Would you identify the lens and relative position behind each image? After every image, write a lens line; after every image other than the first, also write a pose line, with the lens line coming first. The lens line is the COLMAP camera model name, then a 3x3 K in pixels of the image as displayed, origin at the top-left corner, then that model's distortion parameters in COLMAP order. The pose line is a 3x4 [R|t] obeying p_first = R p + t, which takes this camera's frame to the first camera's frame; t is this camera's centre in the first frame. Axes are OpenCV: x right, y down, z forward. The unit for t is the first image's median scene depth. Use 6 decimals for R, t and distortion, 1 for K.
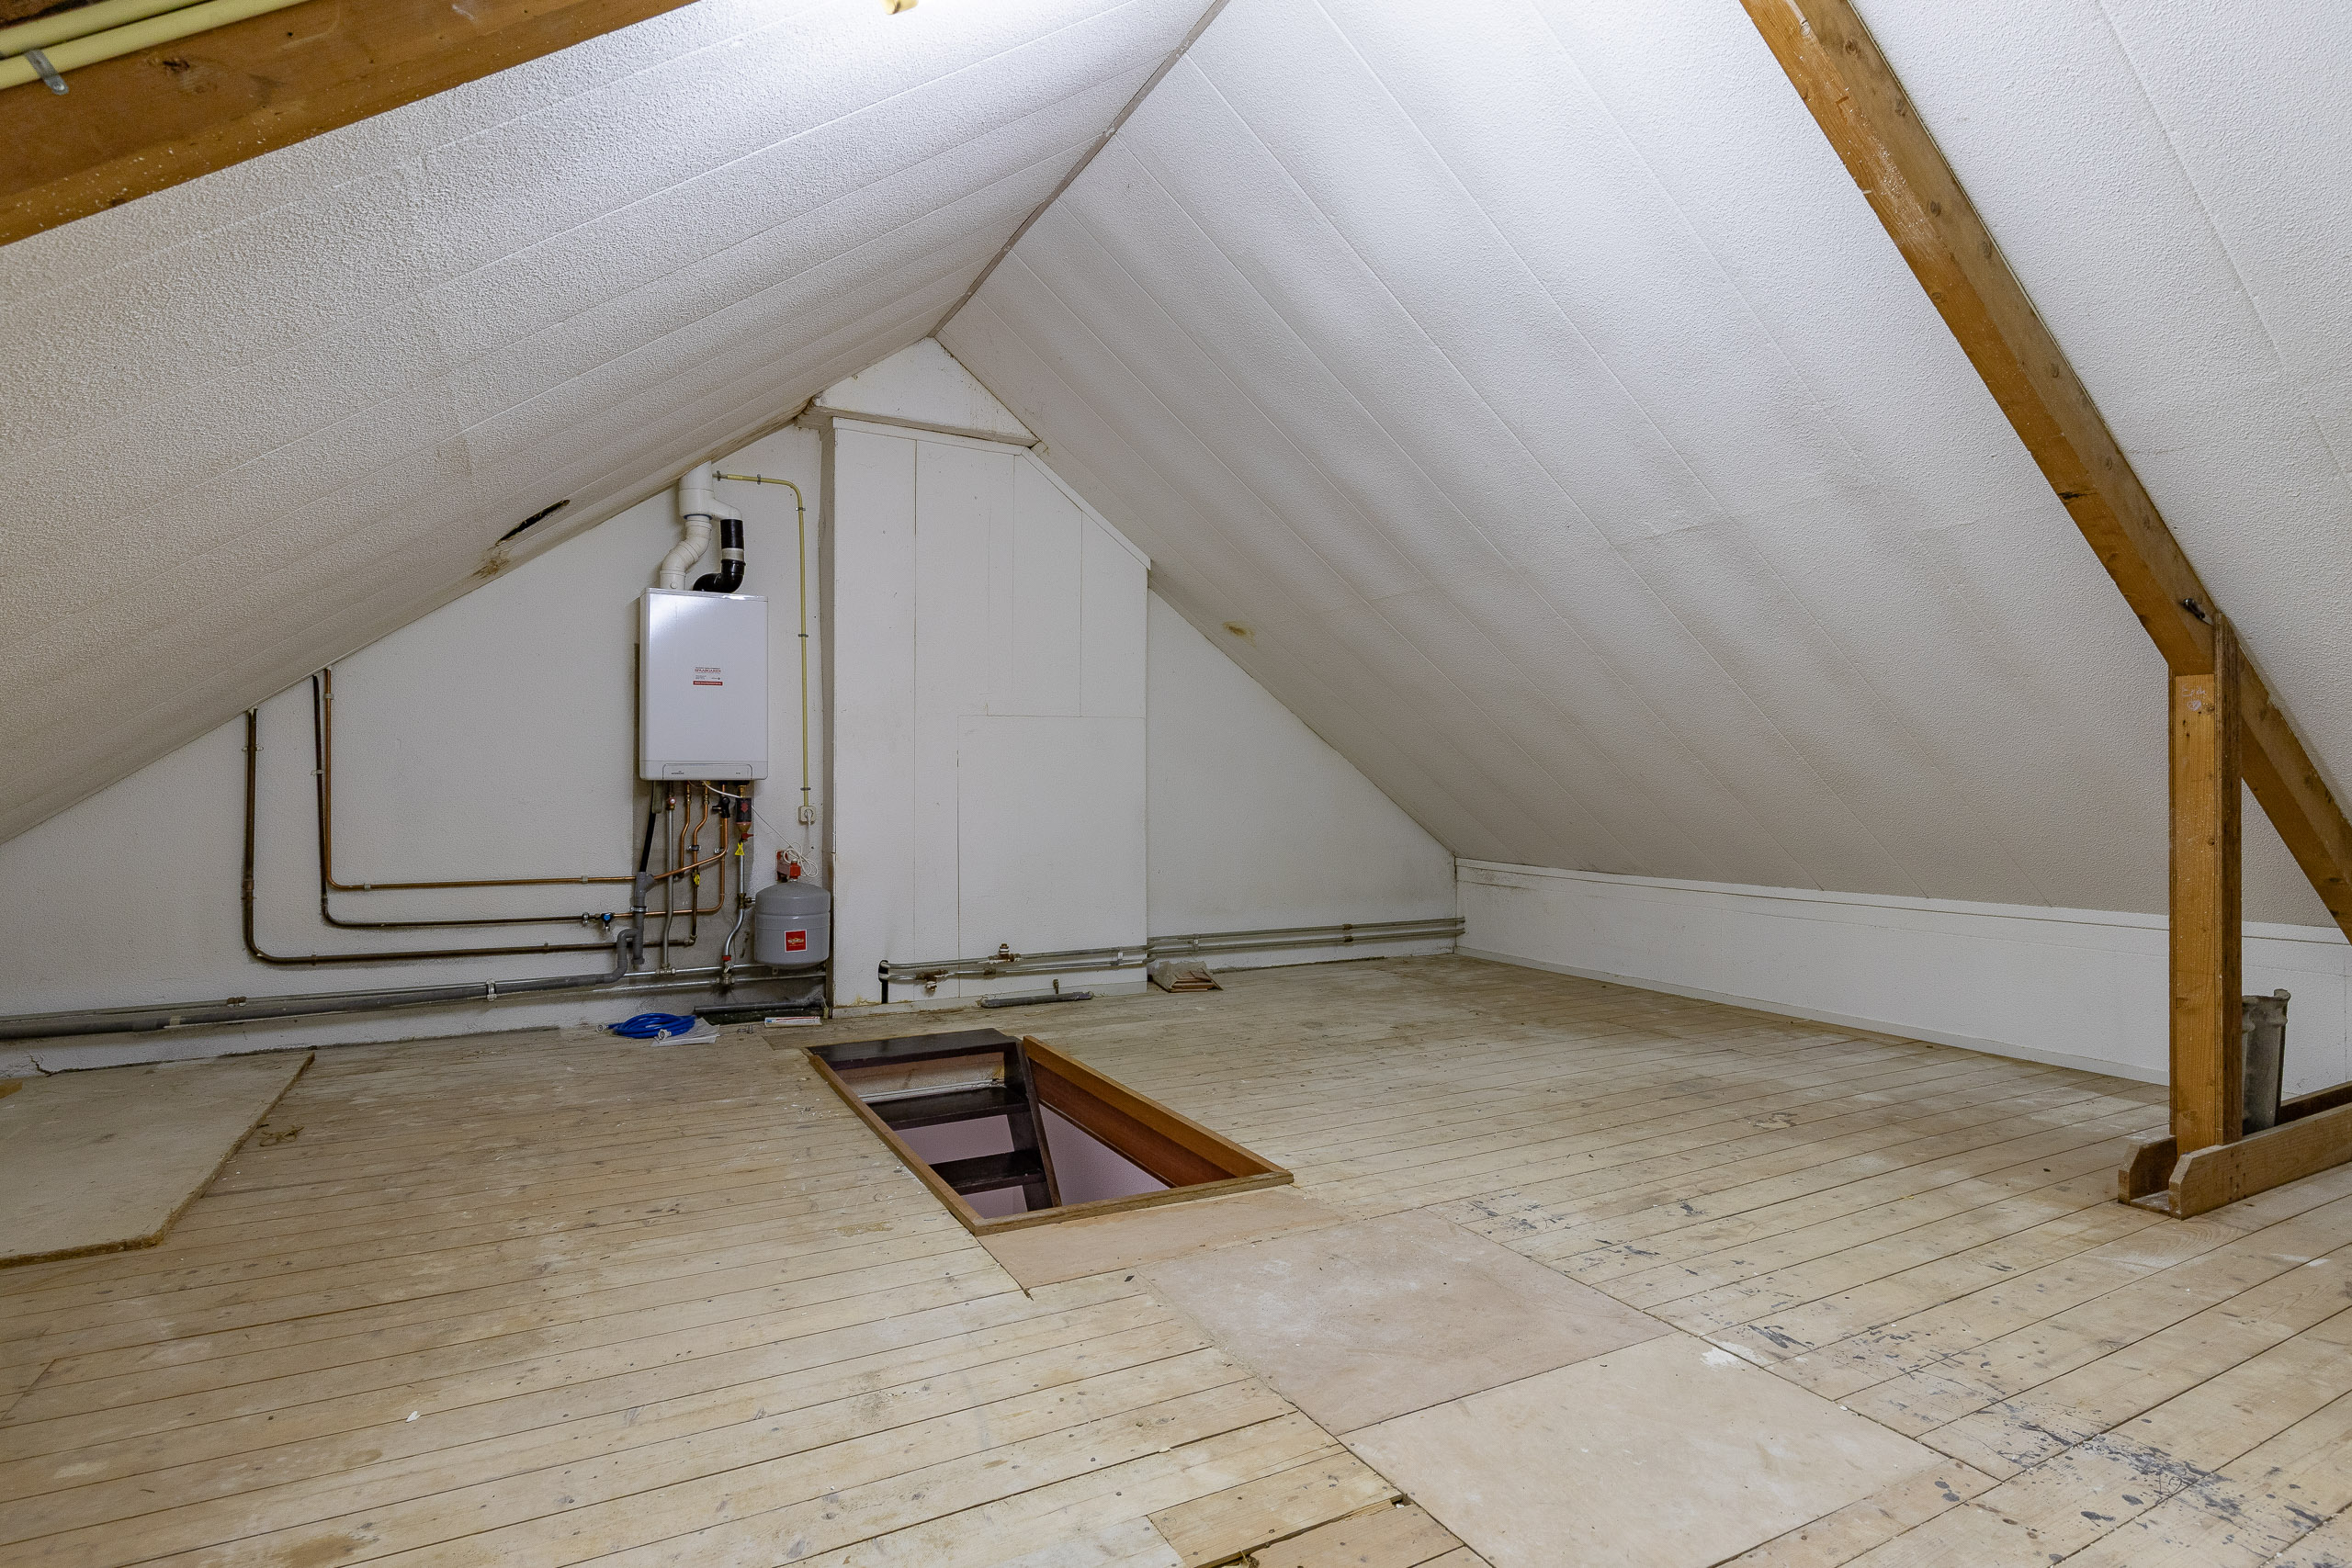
lens RADIAL K [[1189.9, 0, 1176.0], [0, 1189.9, 784.0], [0, 0, 1]] dist [-0.000123, -0.000003]
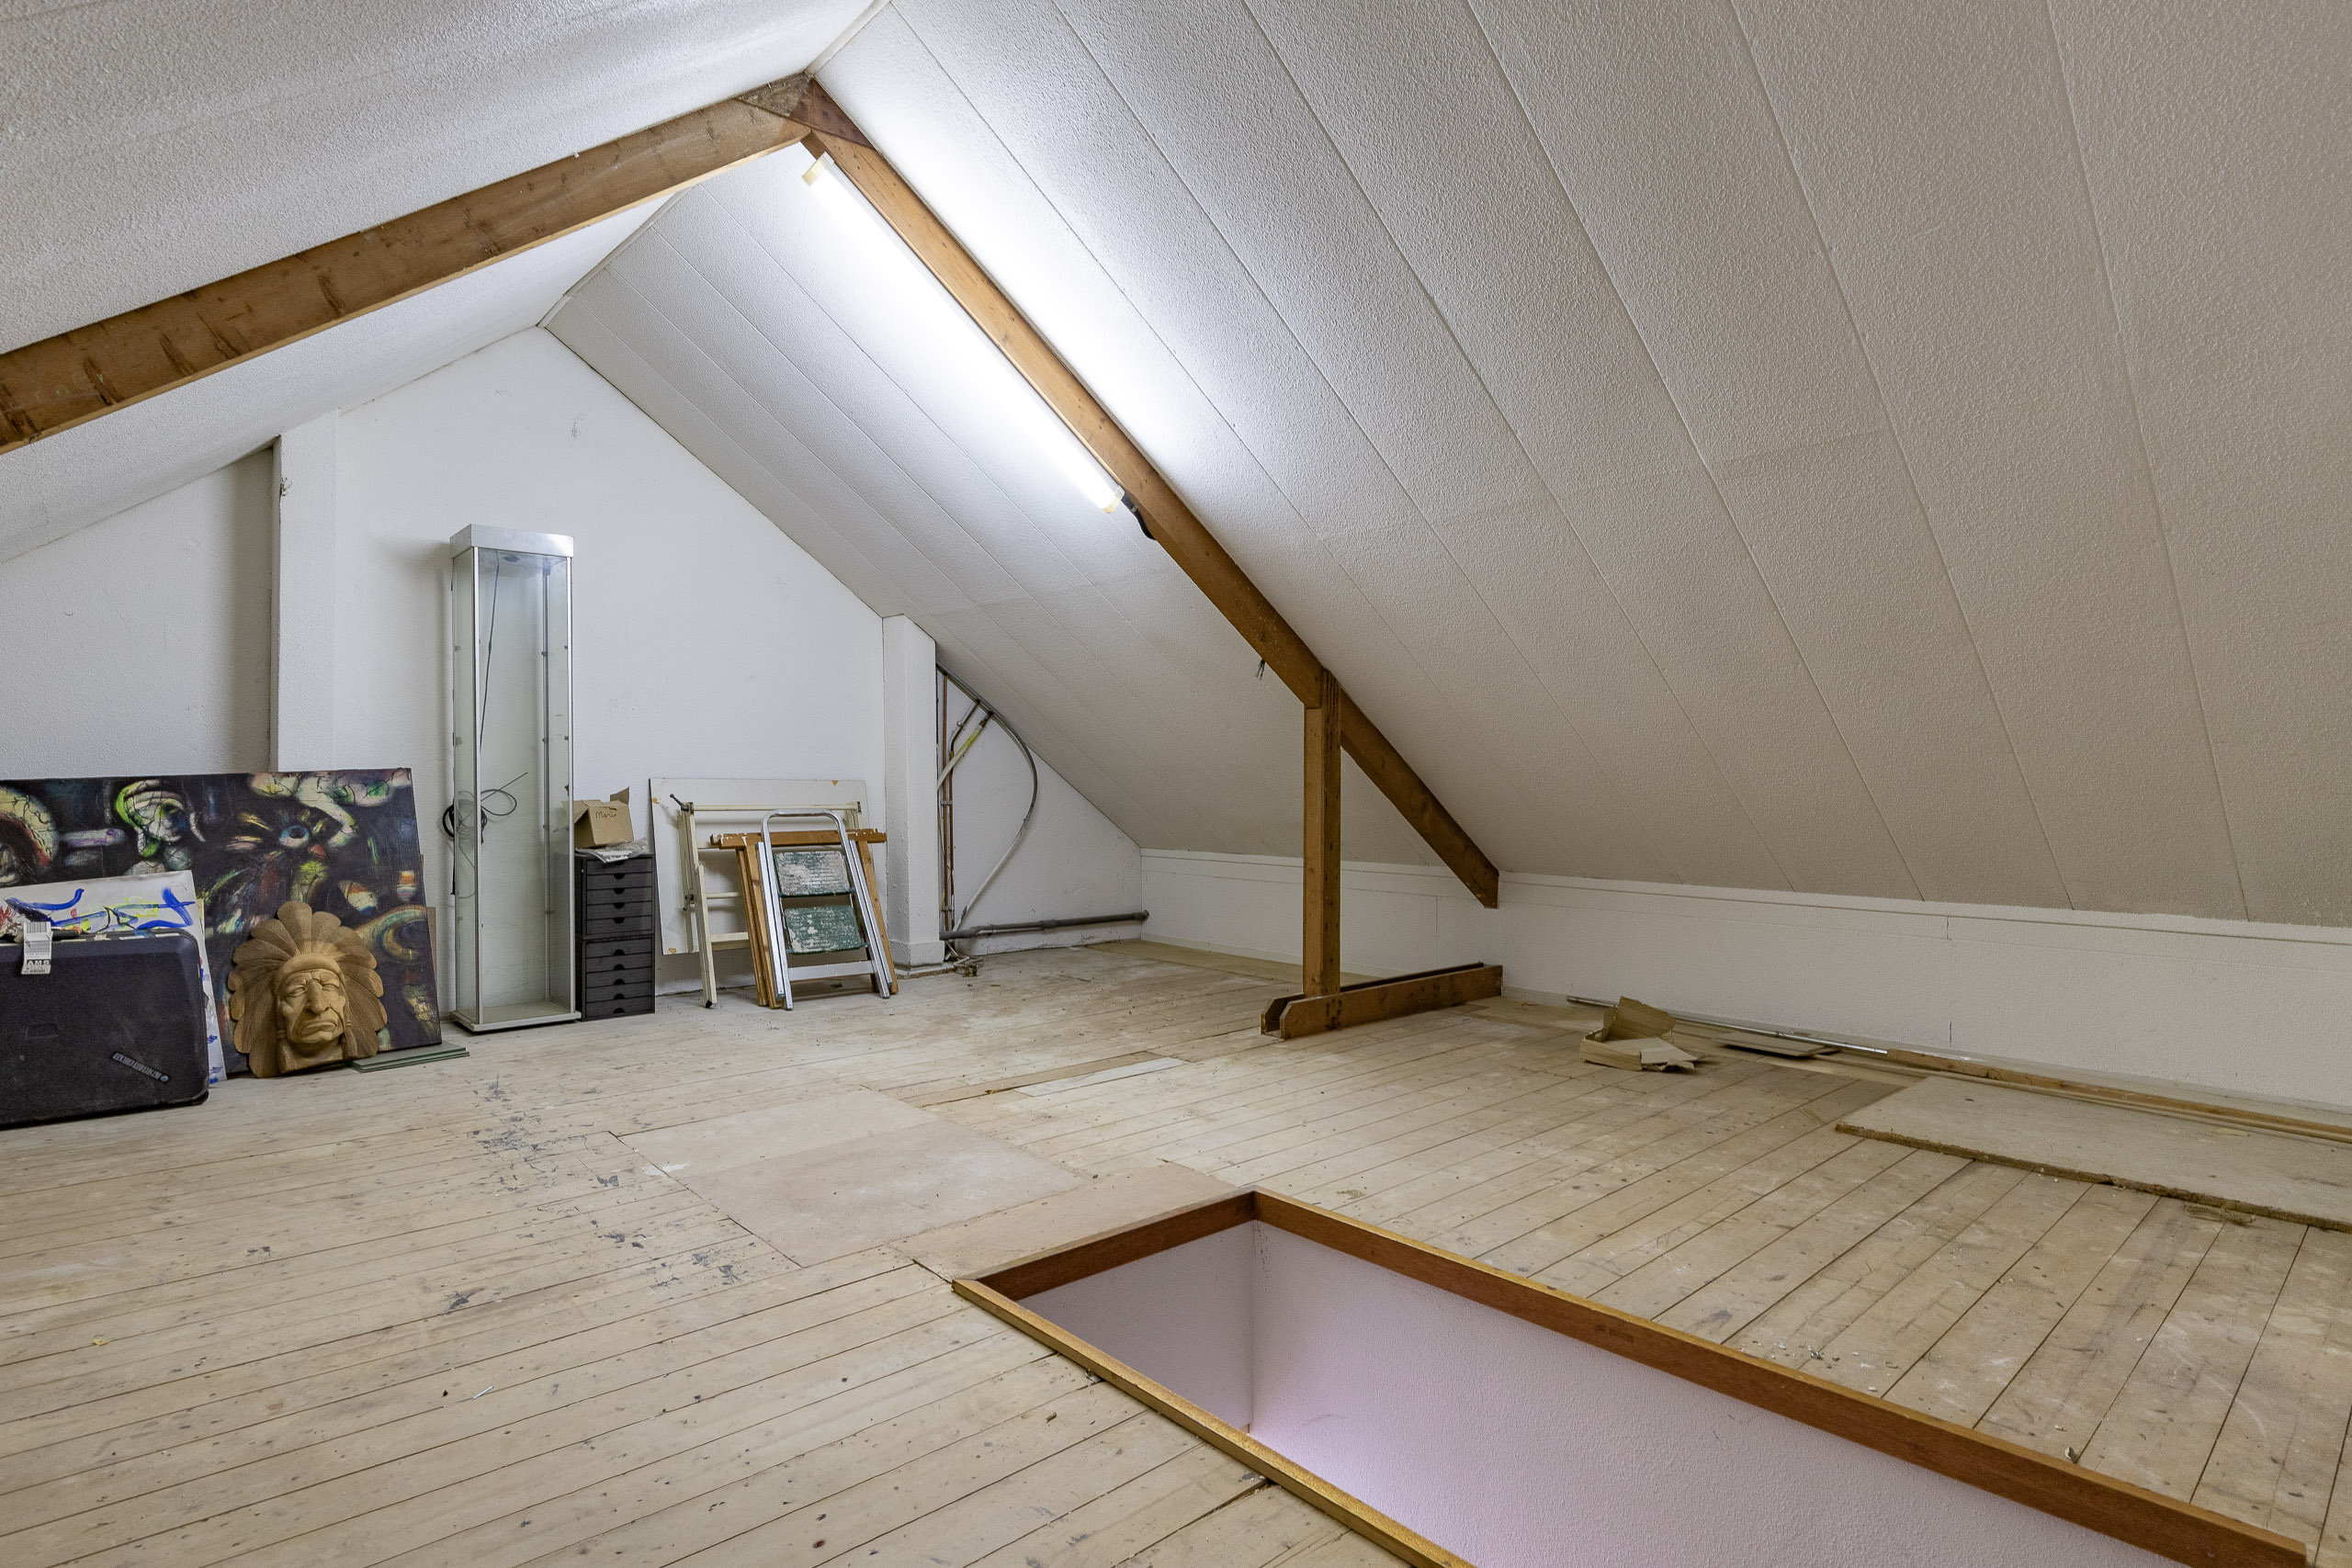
lens RADIAL K [[1189.9, 0, 1176.0], [0, 1189.9, 784.0], [0, 0, 1]] dist [-0.000123, -0.000003]
pose [[-0.970802, -0.000203, -0.239881, 0.147135], [0.000427, 0.999997, -0.002574, 0.006488], [0.239881, -0.002601, -0.970799, 1.842608]]
